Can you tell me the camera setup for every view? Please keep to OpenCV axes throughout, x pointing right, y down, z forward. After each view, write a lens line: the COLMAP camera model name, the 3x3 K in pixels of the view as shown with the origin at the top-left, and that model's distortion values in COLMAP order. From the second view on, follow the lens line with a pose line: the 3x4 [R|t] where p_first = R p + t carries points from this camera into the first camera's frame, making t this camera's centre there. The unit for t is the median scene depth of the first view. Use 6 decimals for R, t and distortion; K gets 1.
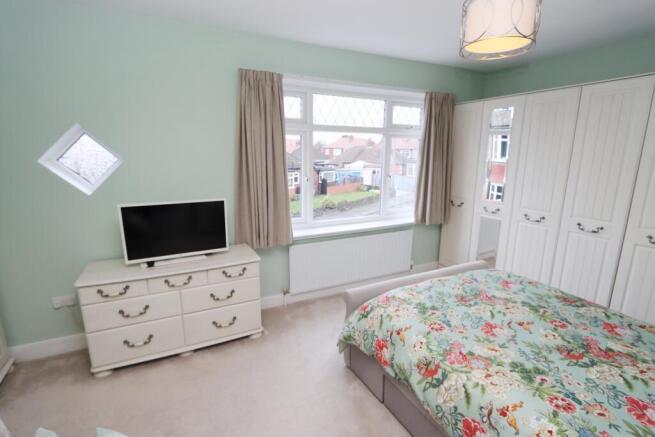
lens RADIAL K [[310.0, 0, 325.2], [0, 310.0, 217.4], [0, 0, 1]] dist [-0.023714, 0.007778]
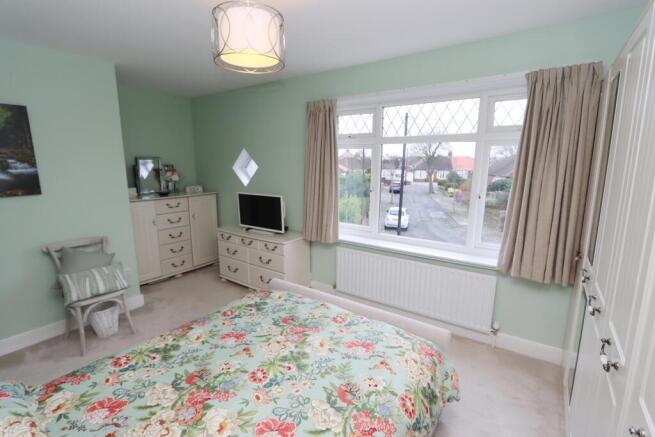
lens RADIAL K [[310.0, 0, 325.2], [0, 310.0, 217.4], [0, 0, 1]] dist [-0.023714, 0.007778]
pose [[0.467120, 0.148581, -0.871621, 1.070272], [-0.187772, 0.979964, 0.066419, -0.101071], [0.864026, 0.132640, 0.485660, 0.510775]]
